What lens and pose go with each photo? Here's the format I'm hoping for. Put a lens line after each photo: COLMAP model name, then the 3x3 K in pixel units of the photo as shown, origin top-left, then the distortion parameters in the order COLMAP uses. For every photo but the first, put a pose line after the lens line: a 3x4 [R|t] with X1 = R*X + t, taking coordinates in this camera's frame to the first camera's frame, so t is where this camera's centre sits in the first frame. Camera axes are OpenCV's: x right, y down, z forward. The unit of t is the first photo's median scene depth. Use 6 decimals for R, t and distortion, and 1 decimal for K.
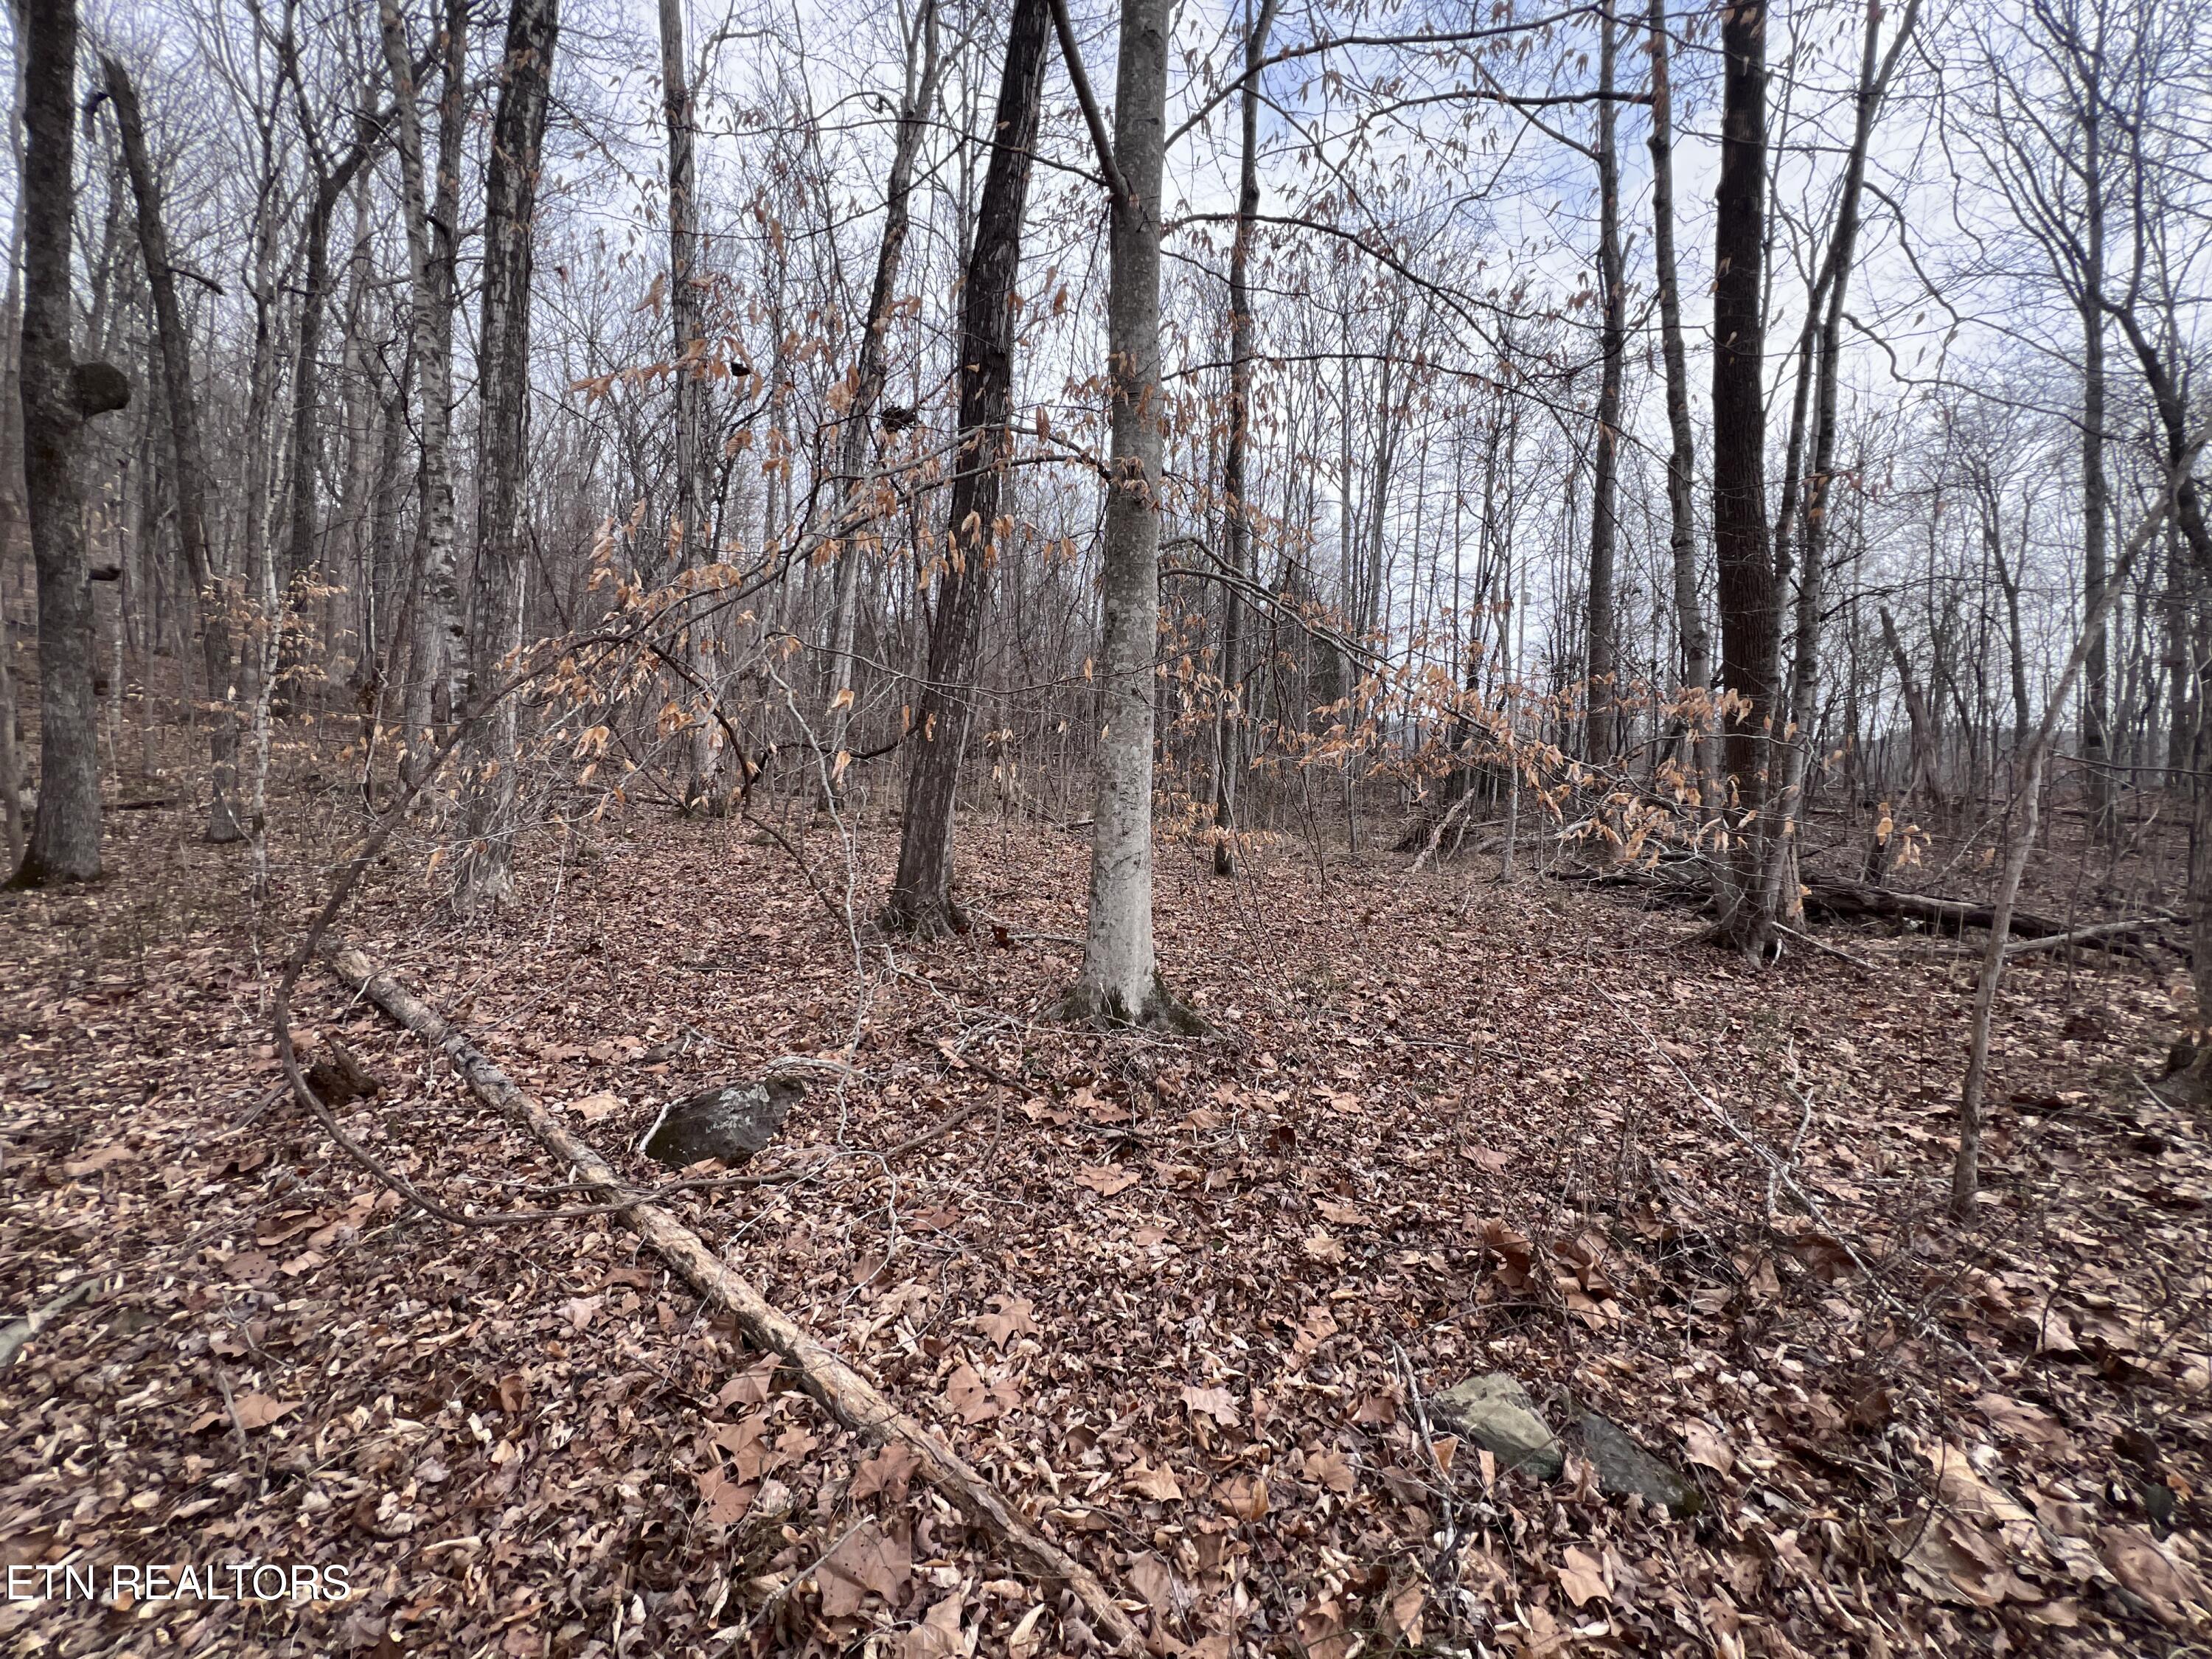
lens RADIAL K [[885.4, 0, 1111.1], [0, 885.4, 826.0], [0, 0, 1]] dist [0.000670, 0.000117]
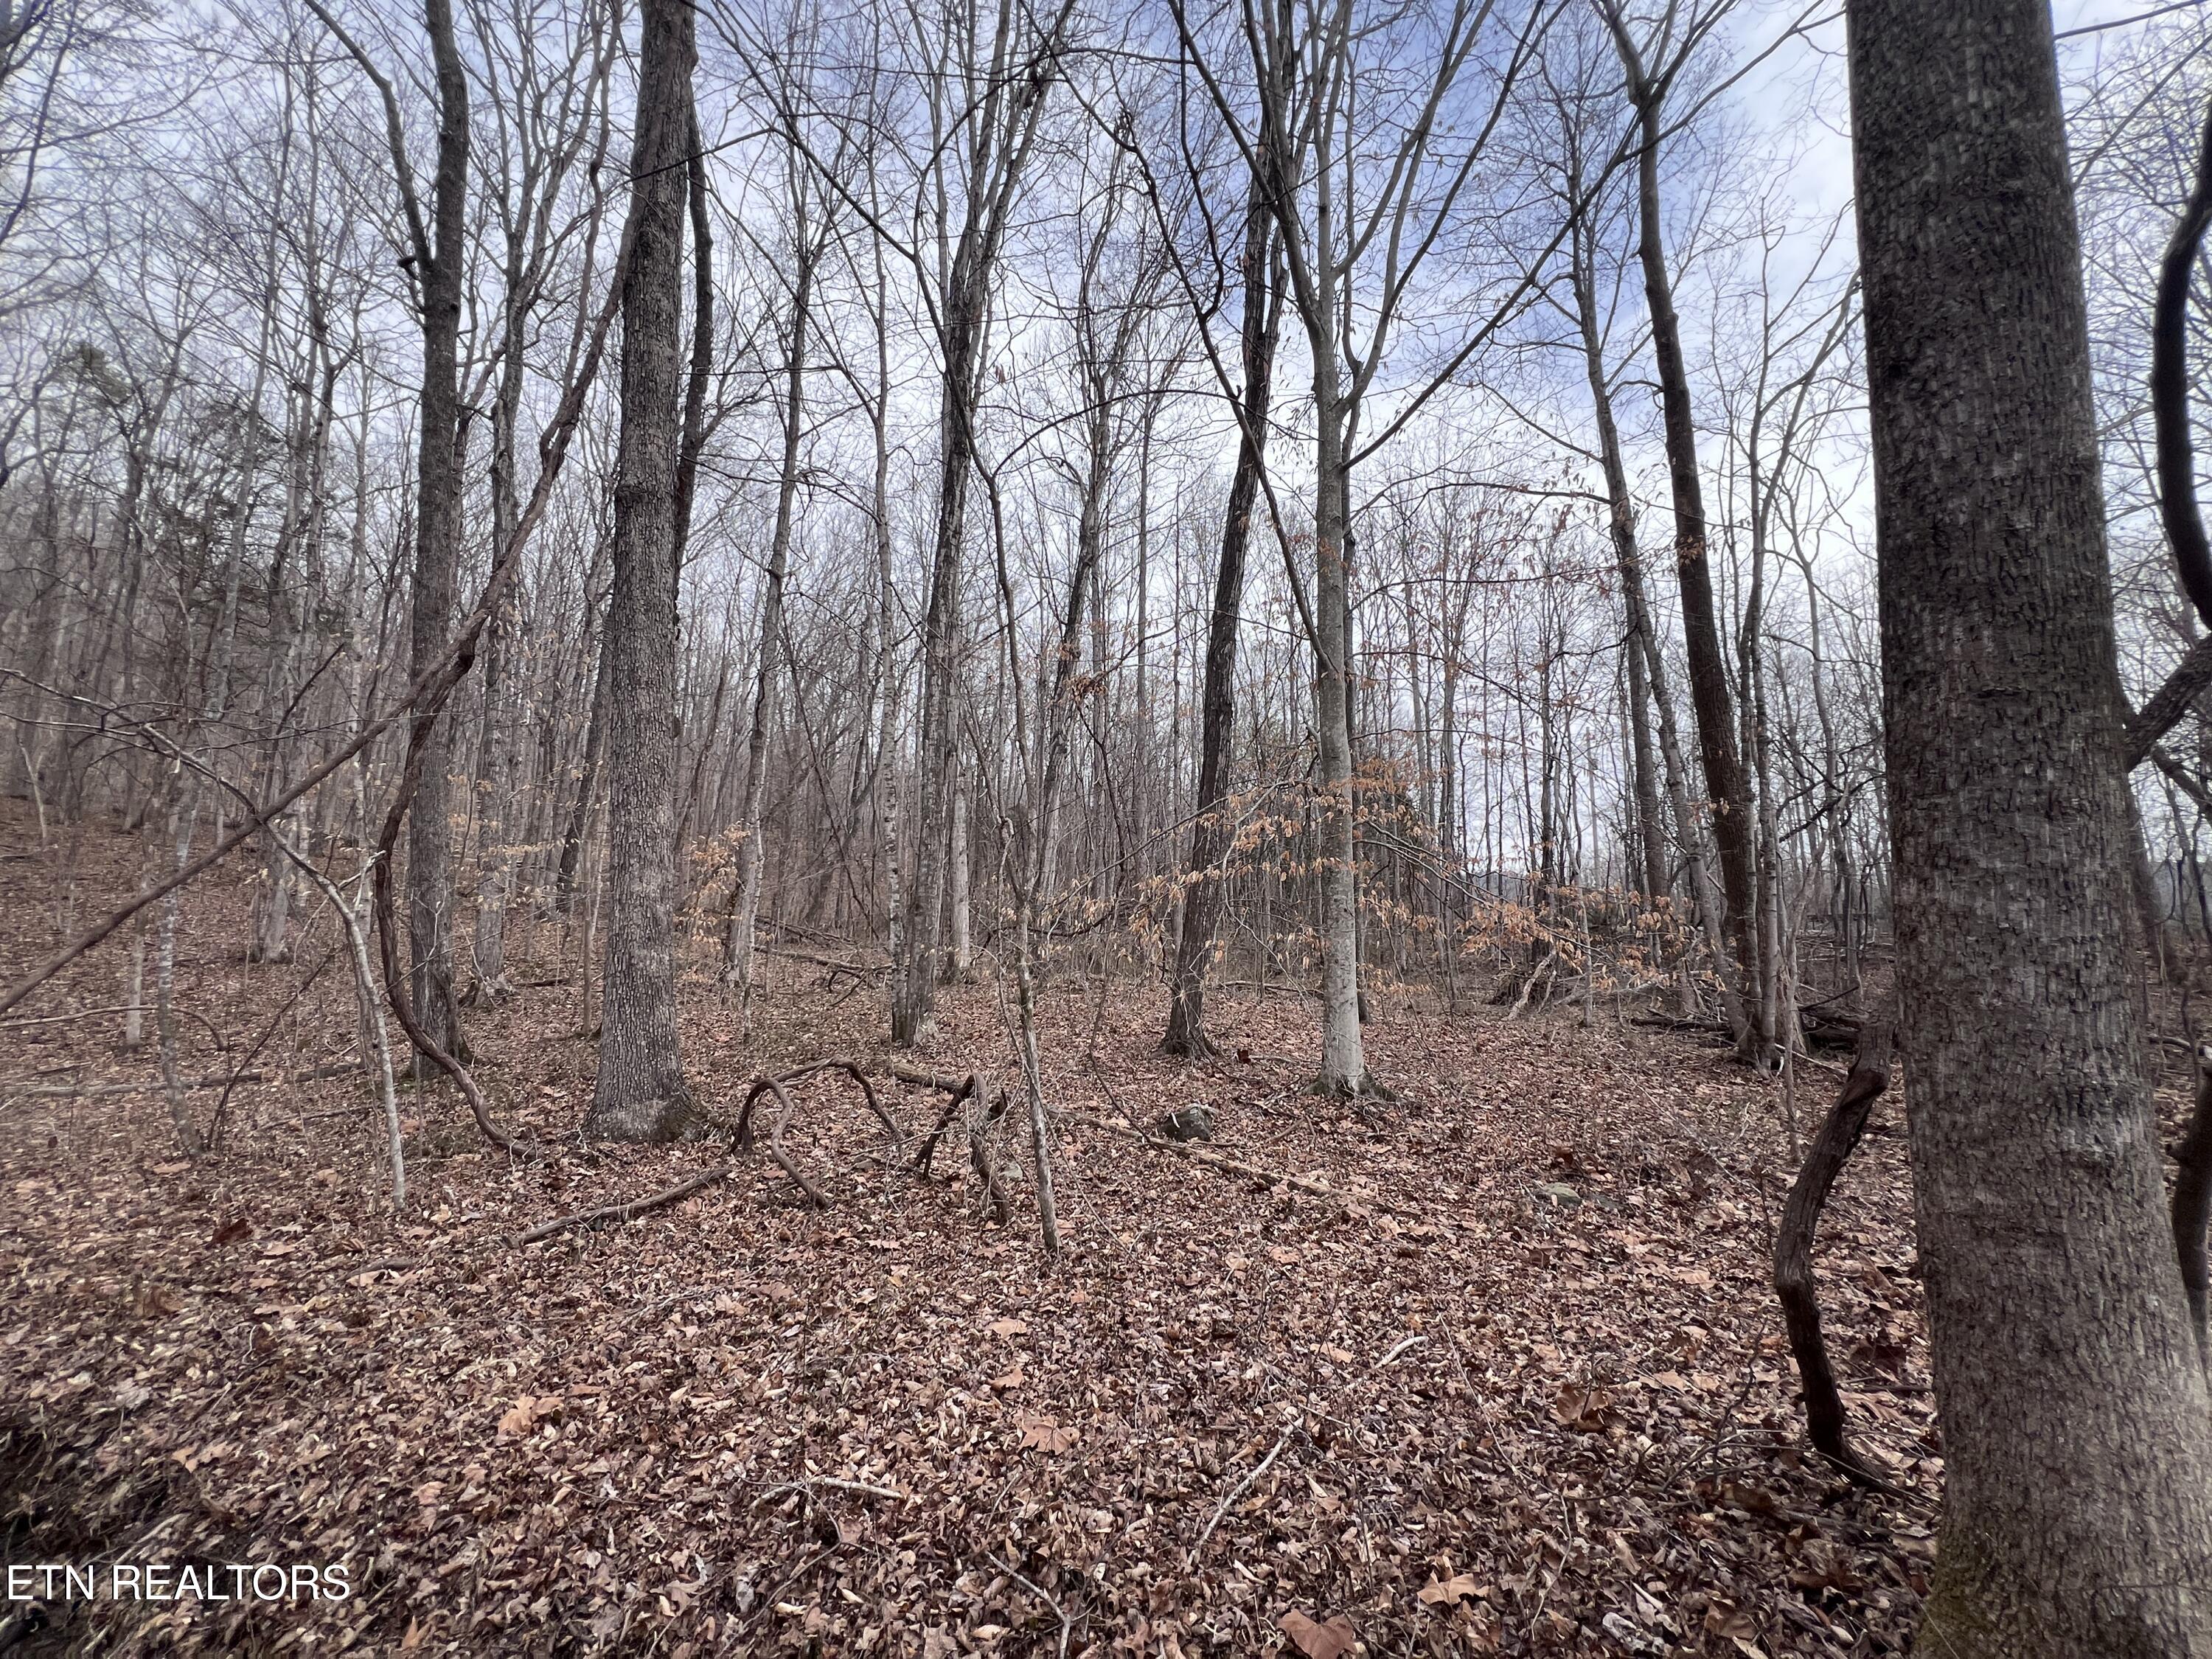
lens RADIAL K [[885.4, 0, 1101.5], [0, 885.4, 826.0], [0, 0, 1]] dist [0.000670, 0.000117]
pose [[0.995523, -0.033289, -0.088467, -0.275738], [0.016813, 0.983369, -0.180840, 0.002628], [0.093015, 0.178543, 0.979526, -0.802381]]
